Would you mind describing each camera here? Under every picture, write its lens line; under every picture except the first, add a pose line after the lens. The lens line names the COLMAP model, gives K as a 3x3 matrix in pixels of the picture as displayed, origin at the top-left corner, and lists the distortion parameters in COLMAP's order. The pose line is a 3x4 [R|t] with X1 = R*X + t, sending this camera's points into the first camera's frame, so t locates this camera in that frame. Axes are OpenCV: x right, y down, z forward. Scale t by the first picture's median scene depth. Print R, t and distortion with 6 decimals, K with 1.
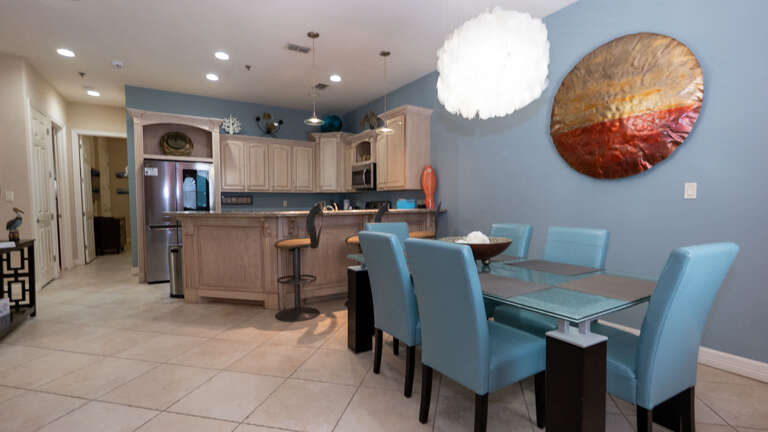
lens RADIAL K [[353.5, 0, 388.9], [0, 353.5, 221.8], [0, 0, 1]] dist [-0.000473, -0.000140]
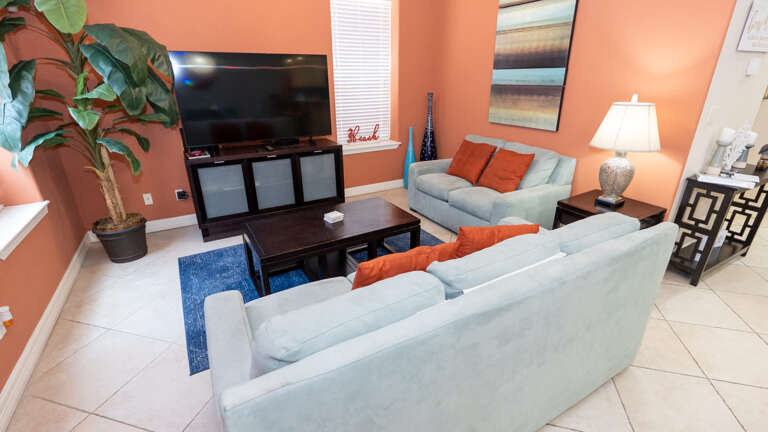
lens RADIAL K [[352.5, 0, 388.3], [0, 352.5, 214.6], [0, 0, 1]] dist [-0.003787, -0.000103]
pose [[-0.031222, 0.372304, -0.927586, -0.140756], [-0.052943, 0.926119, 0.373497, -0.069767], [0.998109, 0.060771, -0.009204, 0.084304]]
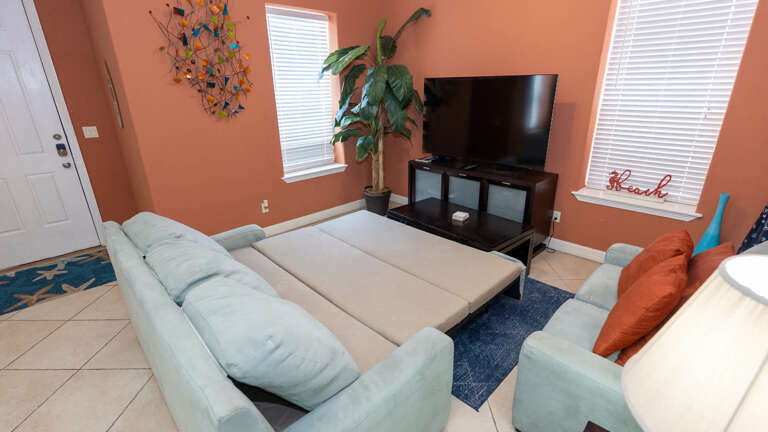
lens RADIAL K [[352.5, 0, 388.3], [0, 352.5, 214.6], [0, 0, 1]] dist [-0.003787, -0.000103]
pose [[-0.975404, 0.092686, -0.199988, -0.493341], [0.005874, 0.917904, 0.396760, -0.112865], [0.220344, 0.385827, -0.895872, 0.453644]]
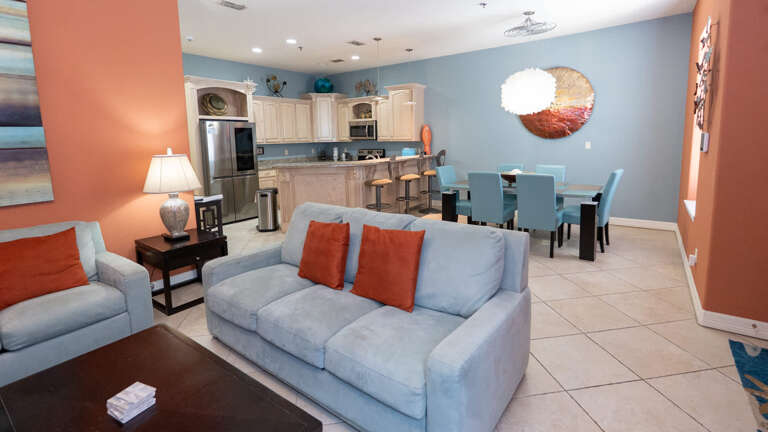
lens RADIAL K [[351.5, 0, 389.5], [0, 351.5, 180.0], [0, 0, 1]] dist [-0.003335, -0.000343]
pose [[0.928671, -0.062031, 0.365680, -0.517143], [0.039697, 0.996876, 0.068288, -0.033458], [-0.368774, -0.048901, 0.928232, -0.273507]]
